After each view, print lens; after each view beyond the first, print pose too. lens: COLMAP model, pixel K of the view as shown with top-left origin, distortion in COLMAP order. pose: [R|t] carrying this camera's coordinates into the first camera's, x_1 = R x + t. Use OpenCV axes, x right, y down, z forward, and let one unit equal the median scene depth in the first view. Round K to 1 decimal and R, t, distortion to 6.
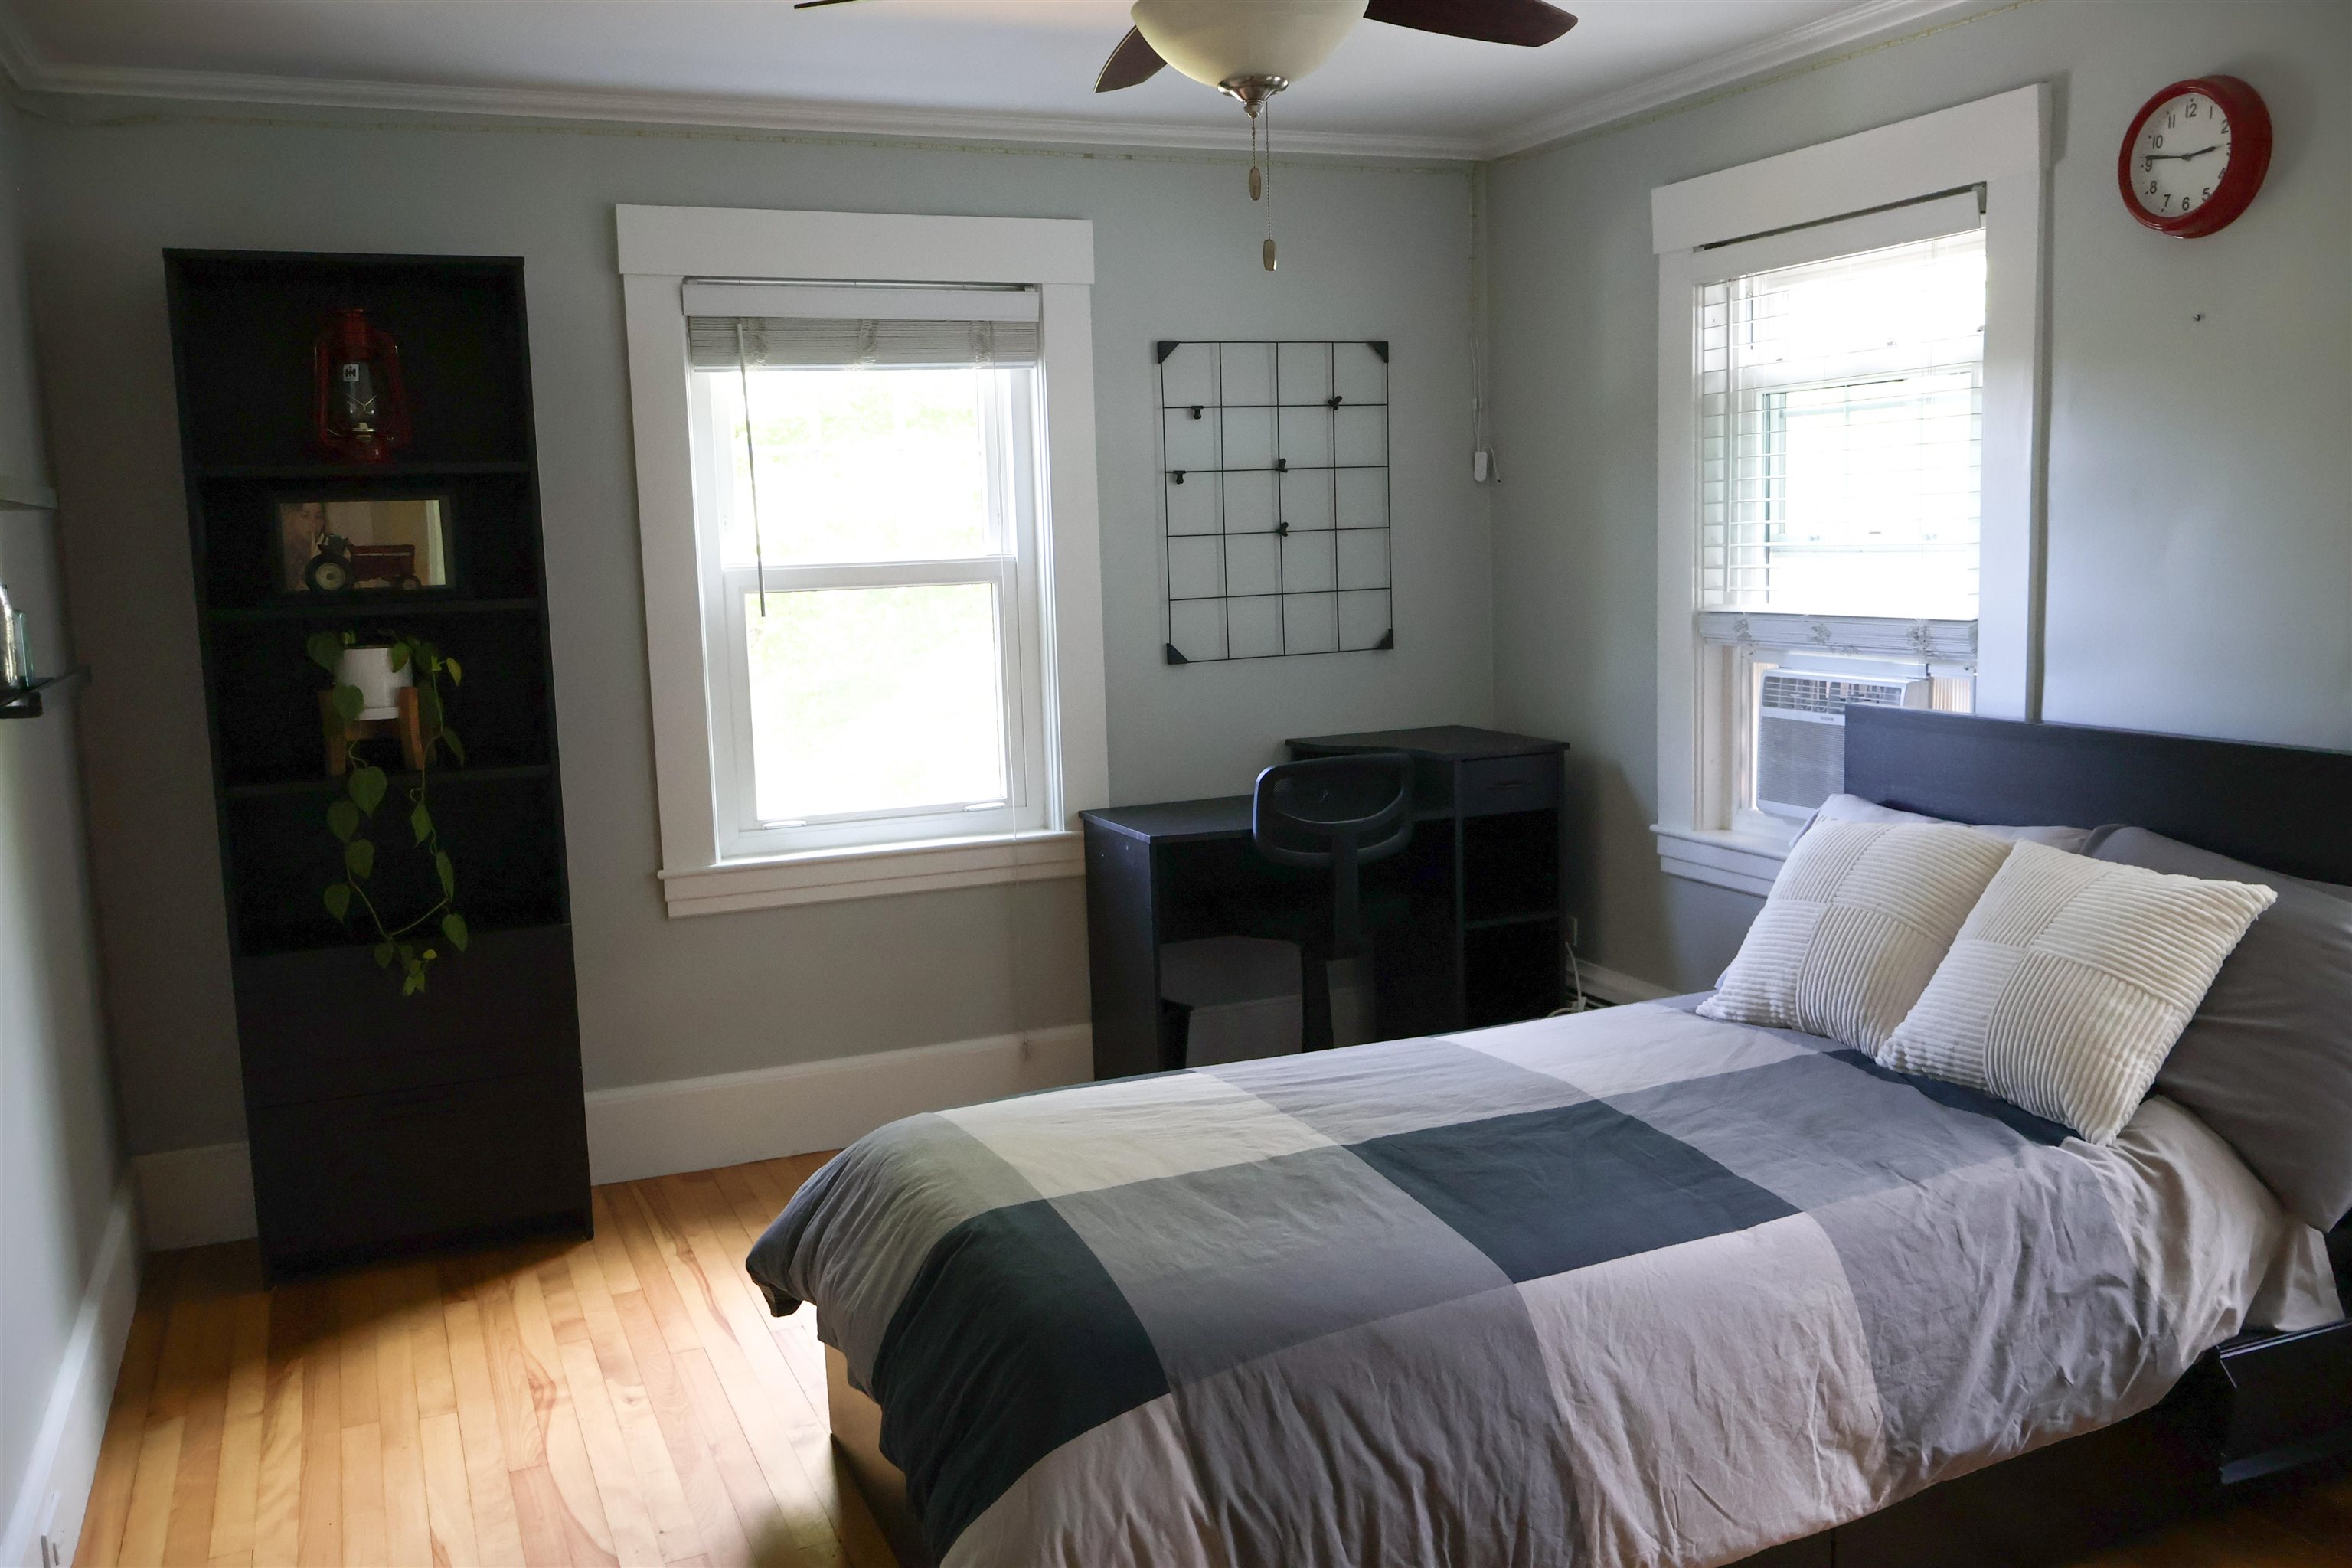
lens RADIAL K [[1967.1, 0, 1176.0], [0, 1967.1, 784.0], [0, 0, 1]] dist [-0.008759, 0.005903]
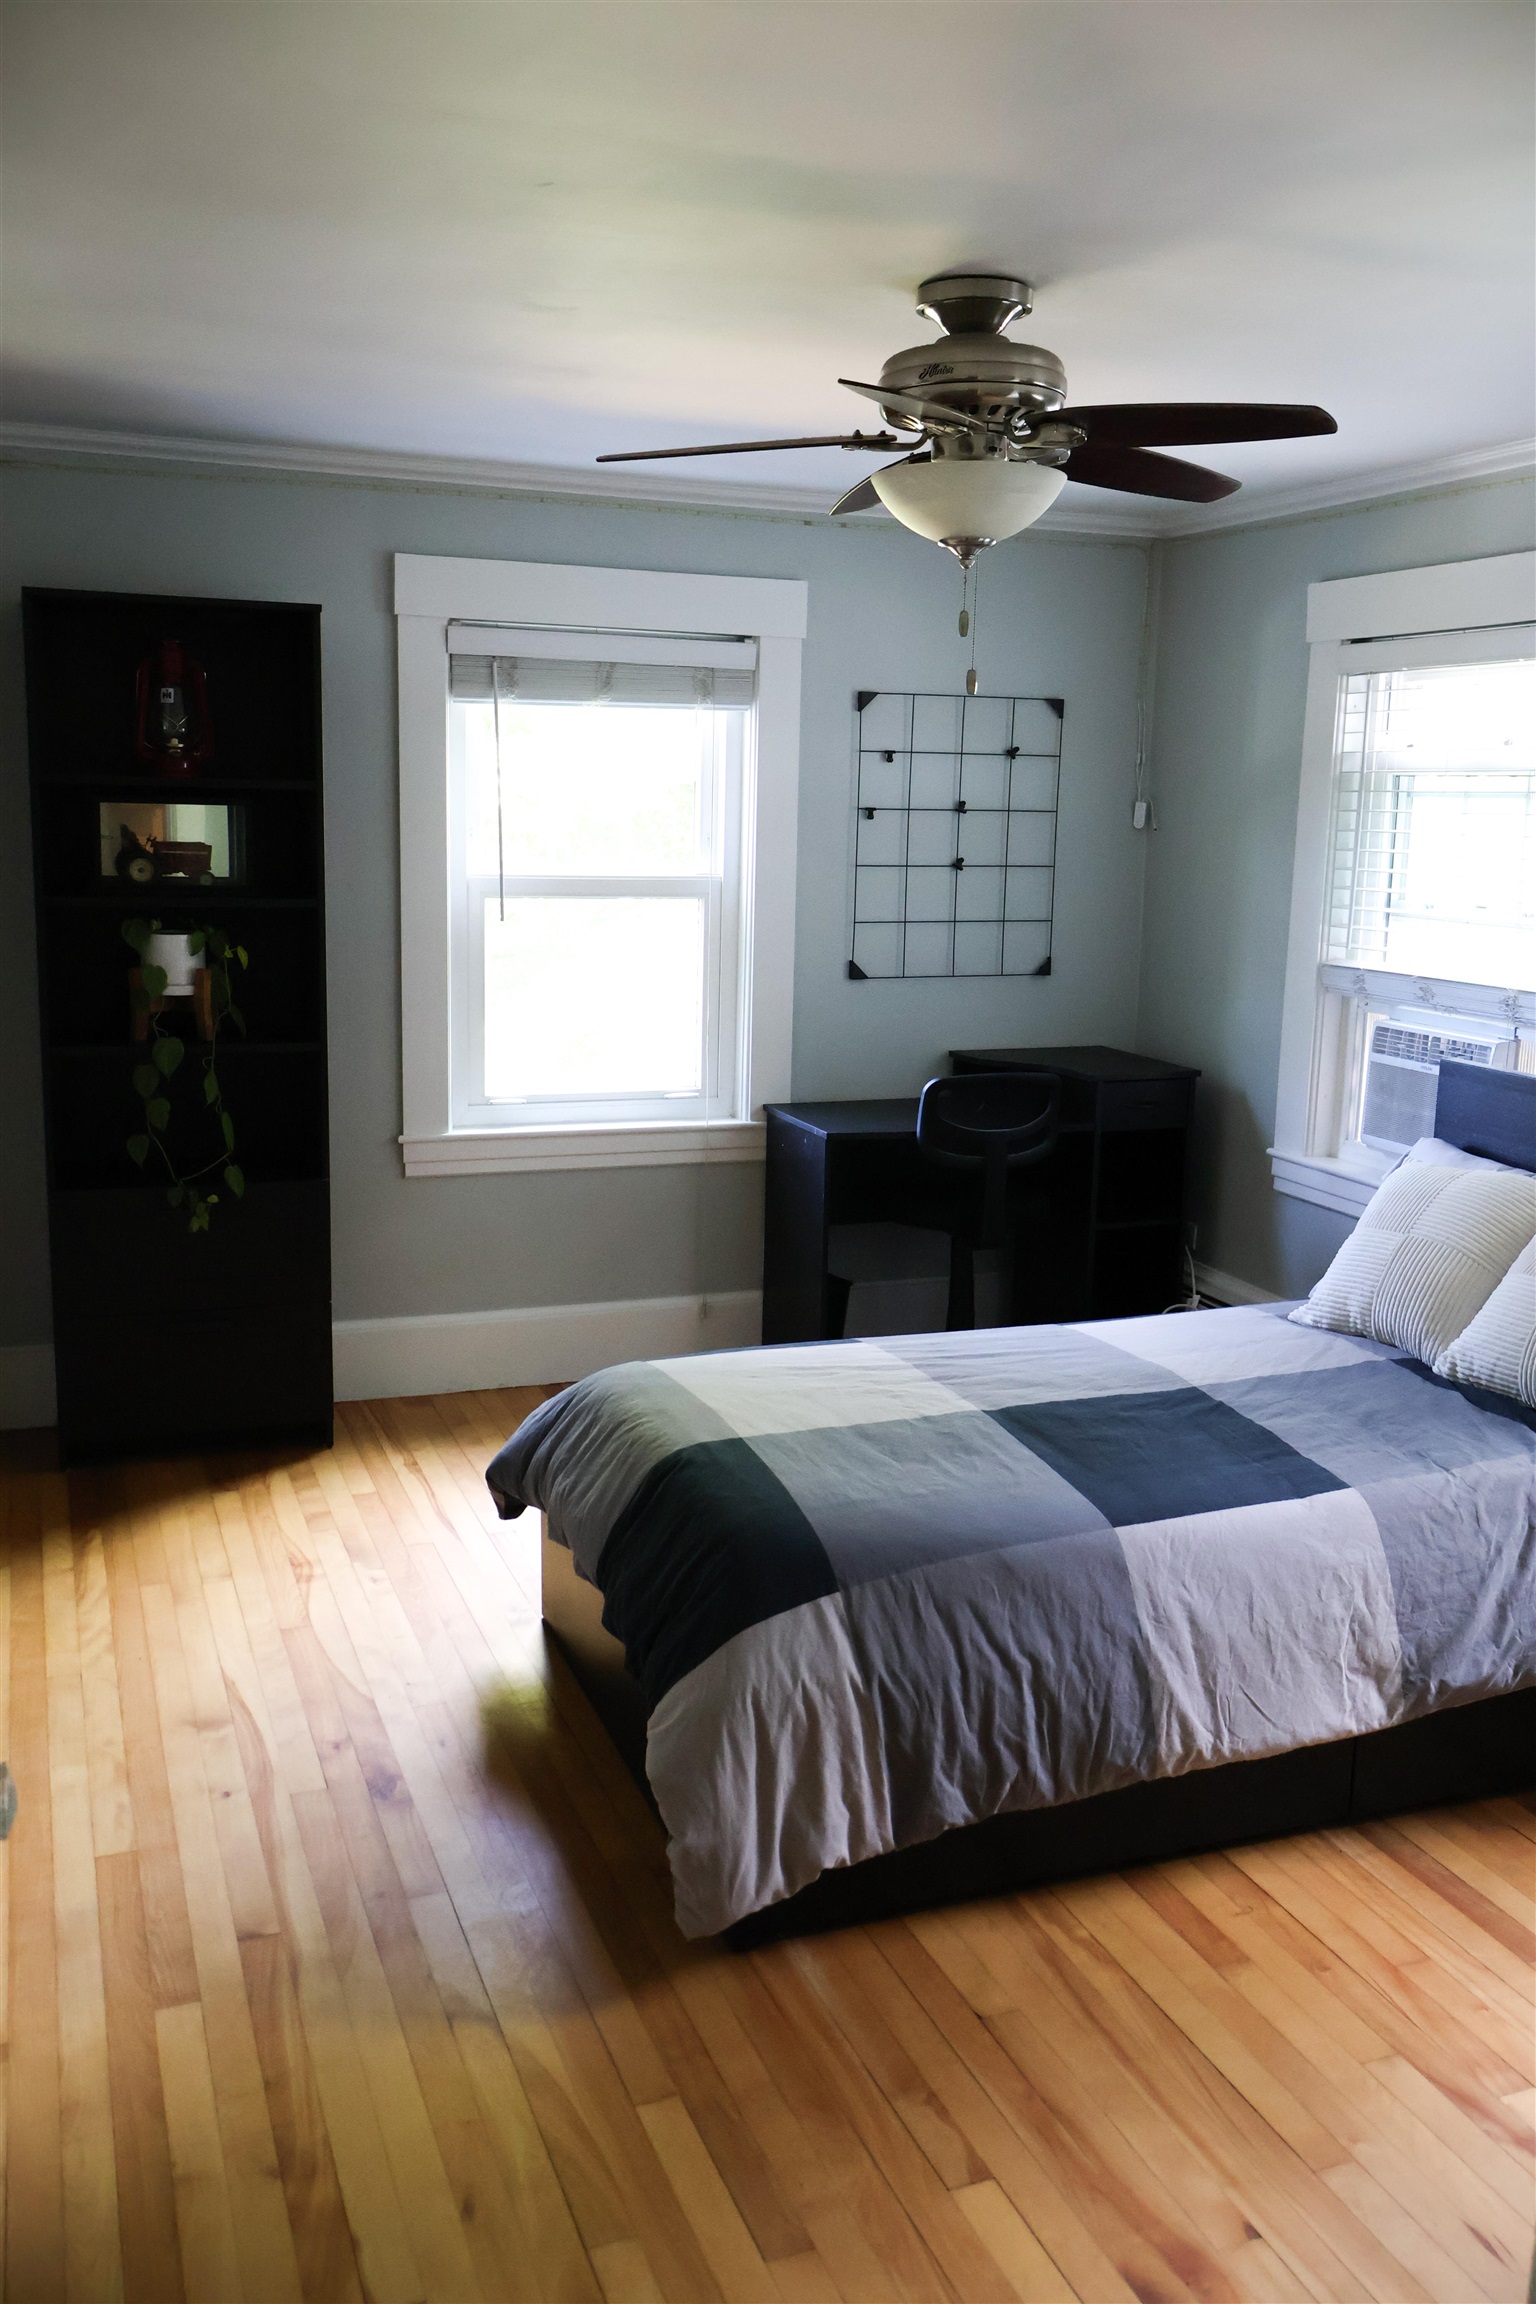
lens RADIAL K [[1896.7, 0, 768.0], [0, 1896.7, 1152.0], [0, 0, 1]] dist [-0.035254, -0.000554]
pose [[0.997641, 0.062097, -0.029269, -0.017084], [-0.060495, 0.996774, 0.052748, -0.021867], [0.032450, -0.050853, 0.998179, -0.123119]]
